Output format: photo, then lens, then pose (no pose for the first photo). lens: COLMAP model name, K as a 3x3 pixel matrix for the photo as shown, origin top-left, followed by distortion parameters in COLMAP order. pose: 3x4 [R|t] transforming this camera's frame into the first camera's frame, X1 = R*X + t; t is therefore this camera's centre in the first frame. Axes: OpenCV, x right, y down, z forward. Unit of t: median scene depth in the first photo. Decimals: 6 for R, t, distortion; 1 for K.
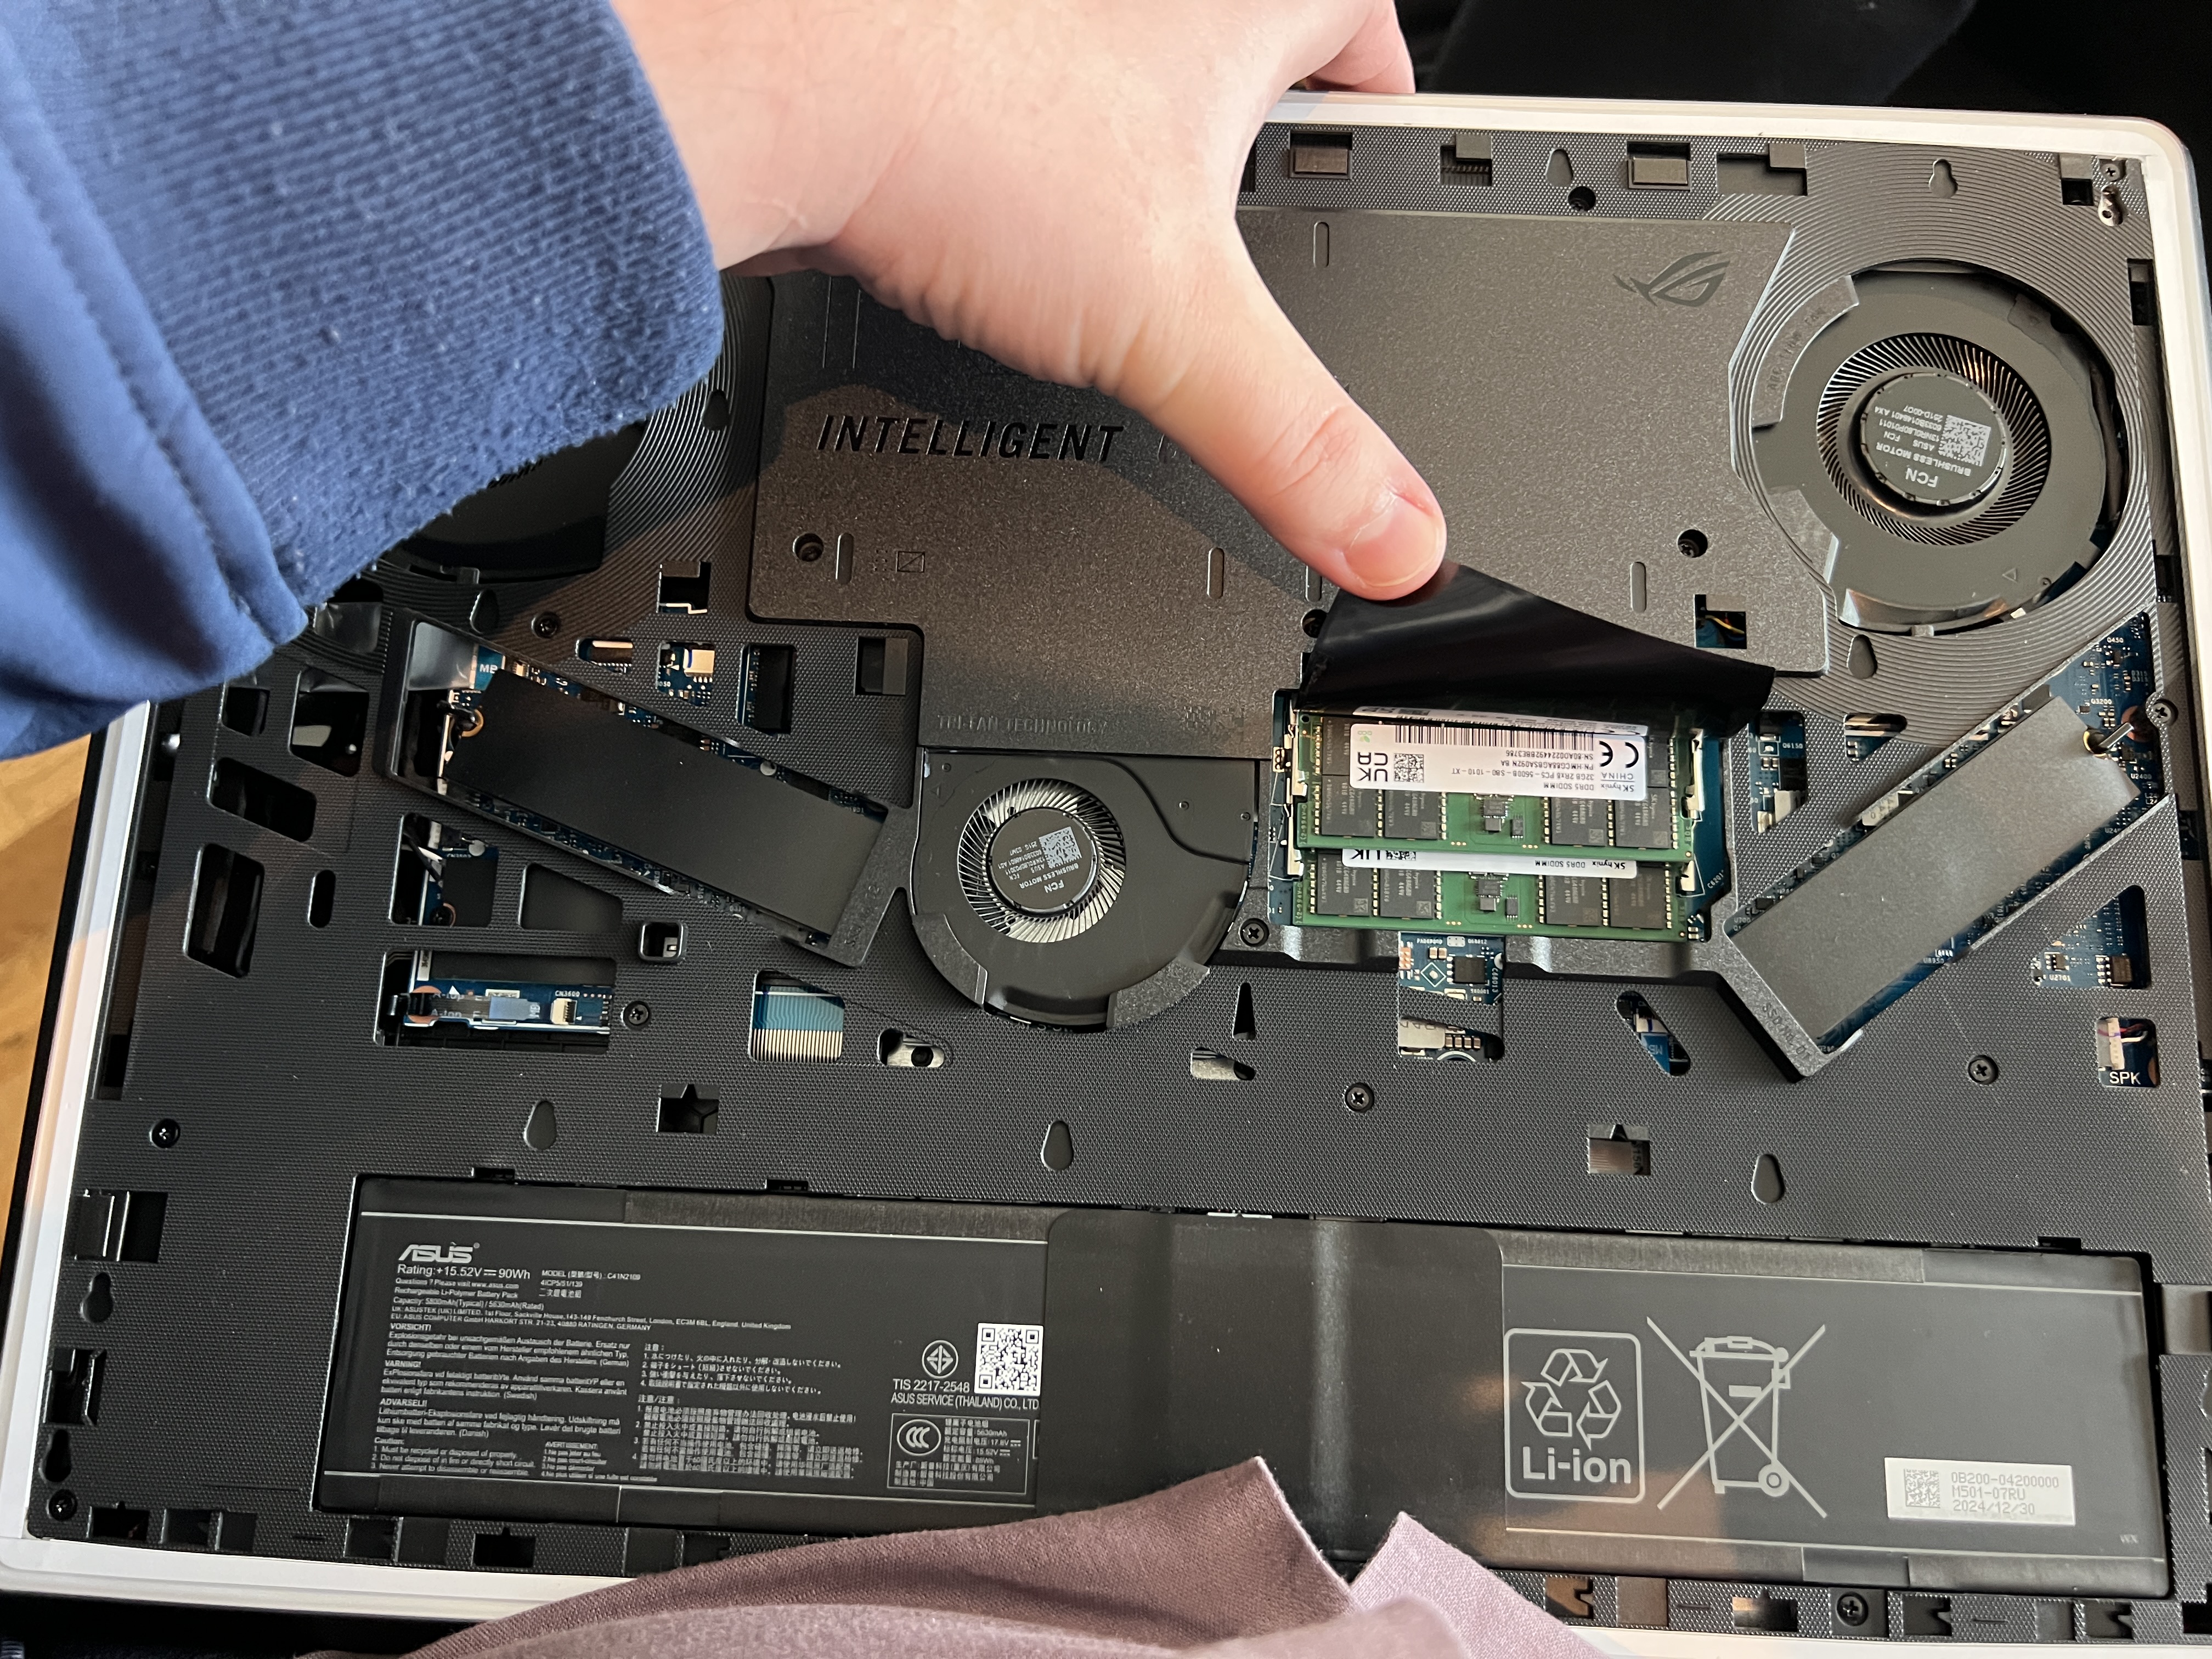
lens RADIAL K [[1721.1, 0, 1115.6], [0, 1721.1, 827.3], [0, 0, 1]] dist [0.036282, -0.059997]
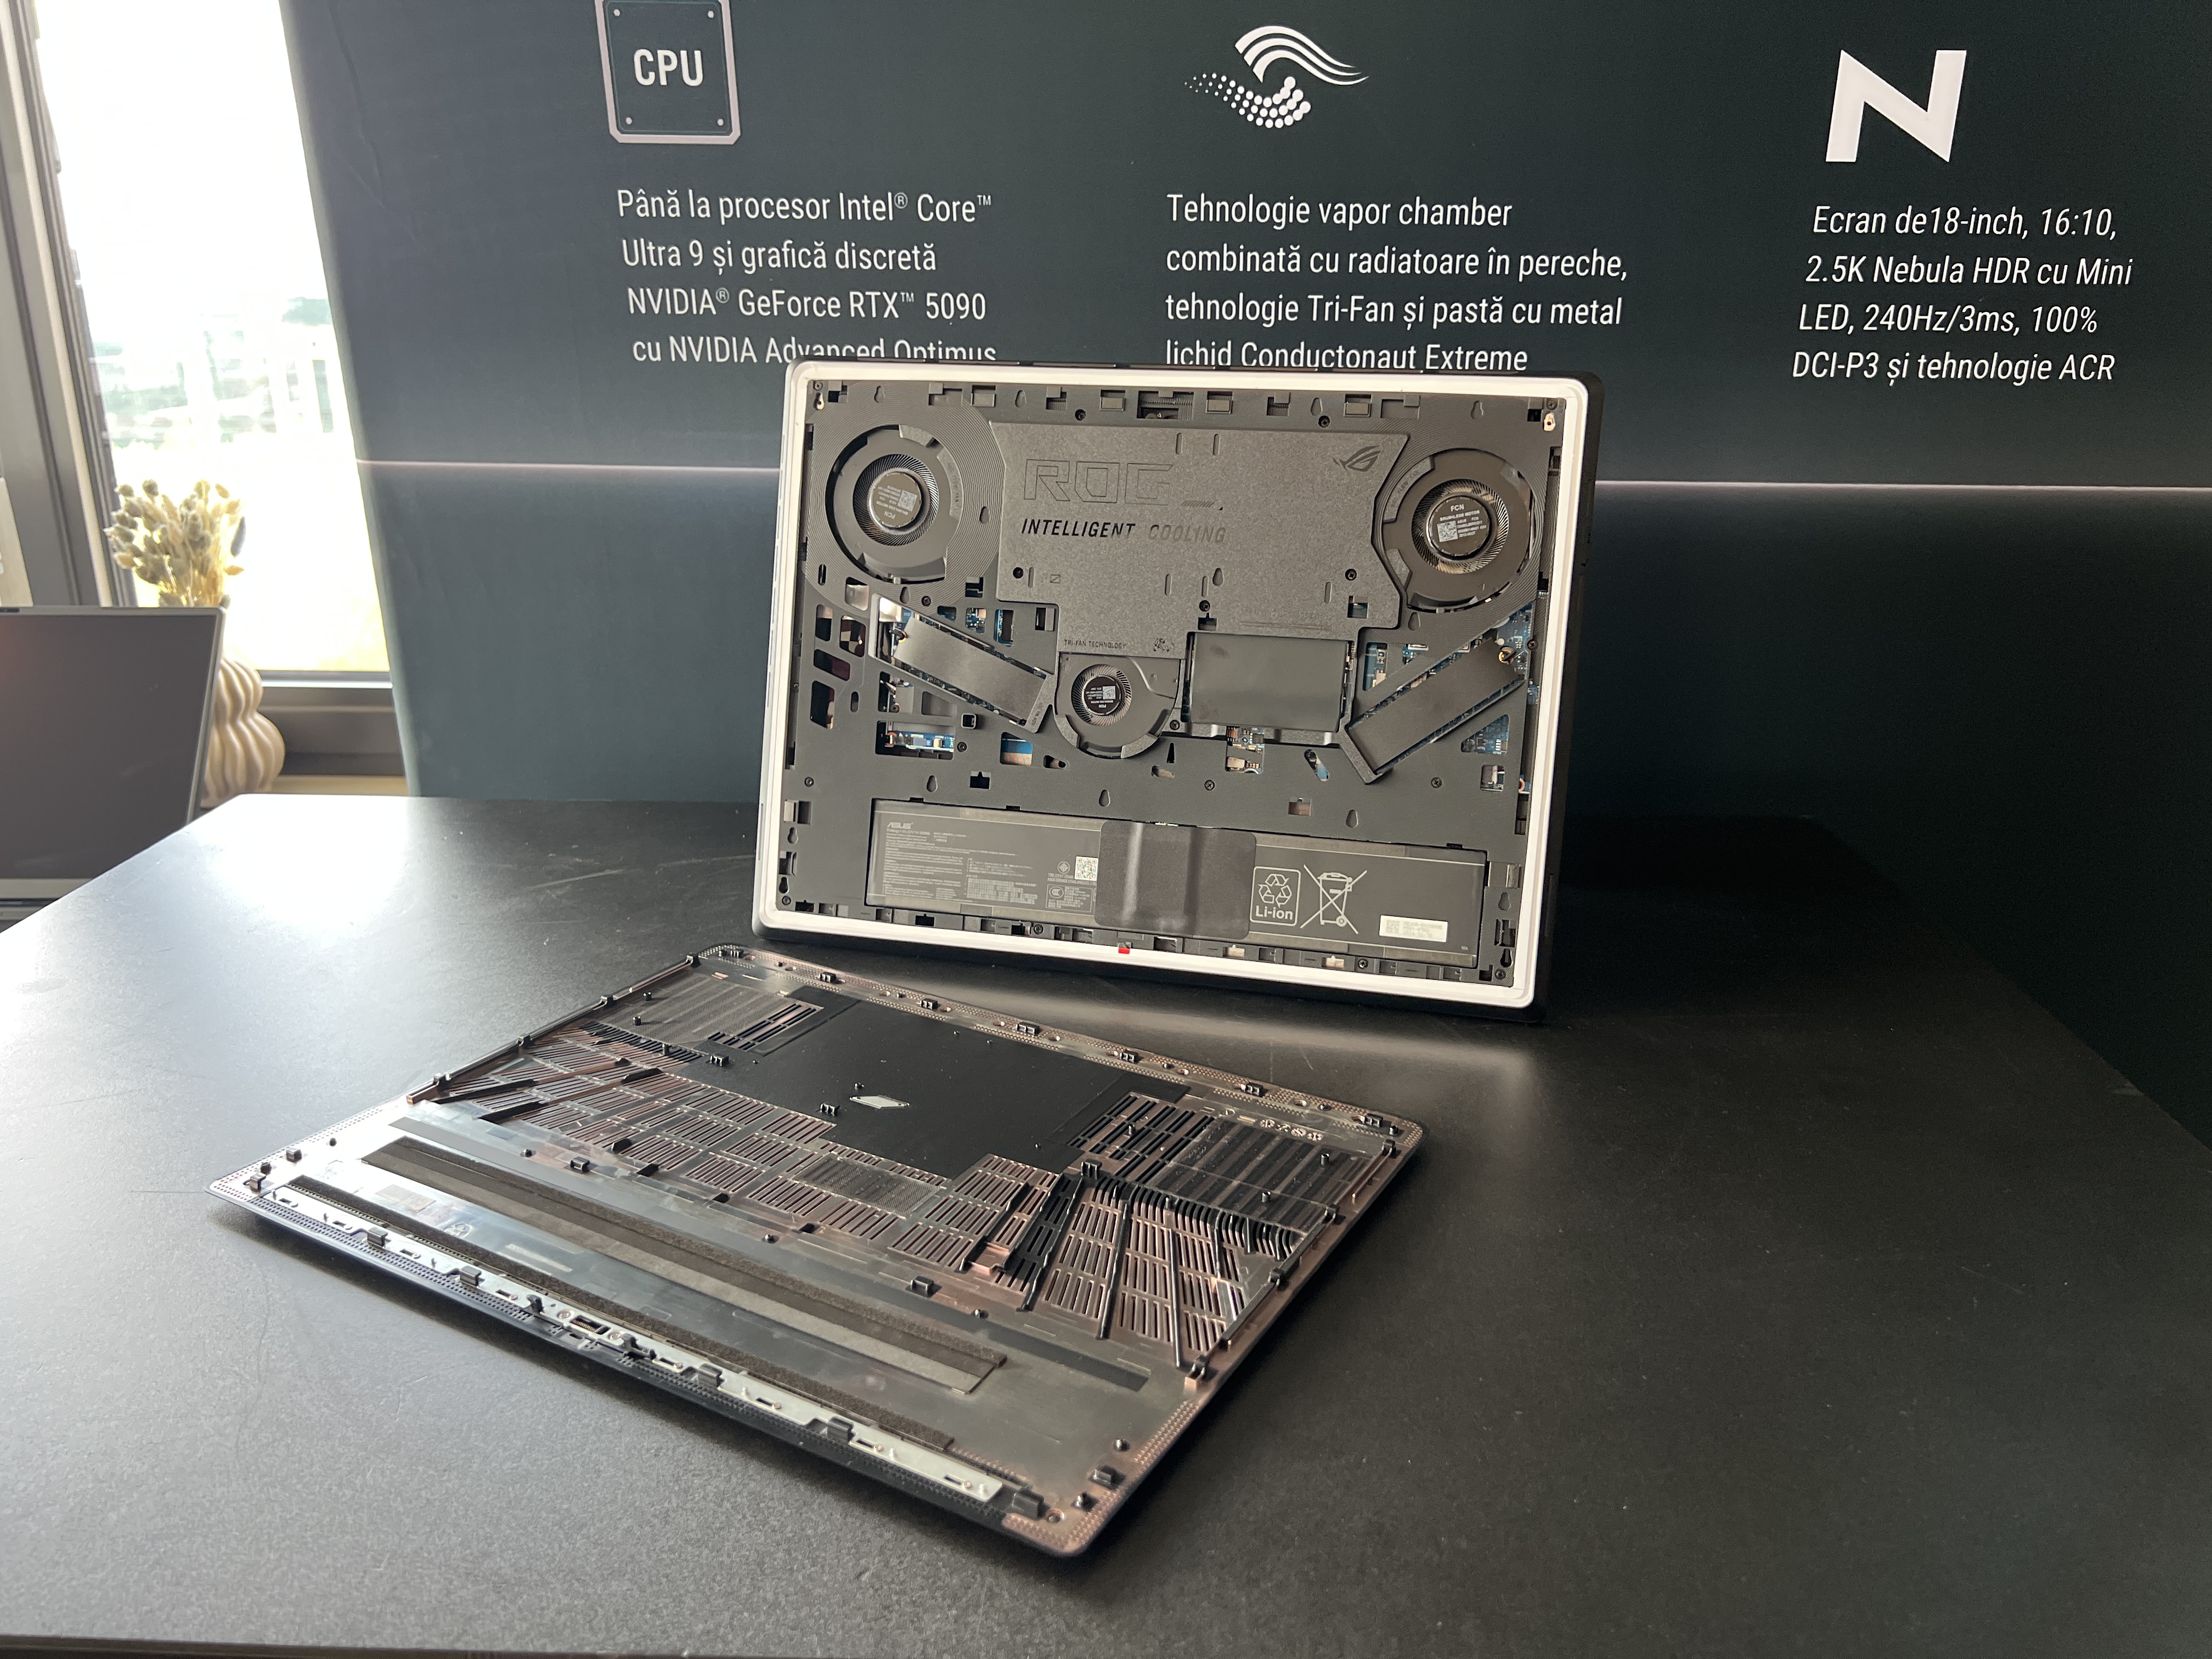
lens RADIAL K [[1721.1, 0, 1104.5], [0, 1721.1, 829.9], [0, 0, 1]] dist [0.036282, -0.059997]
pose [[0.971982, 0.041851, -0.231300, 0.633846], [0.017863, 0.968024, 0.250220, -0.479269], [0.234376, -0.247341, 0.940154, -1.698921]]
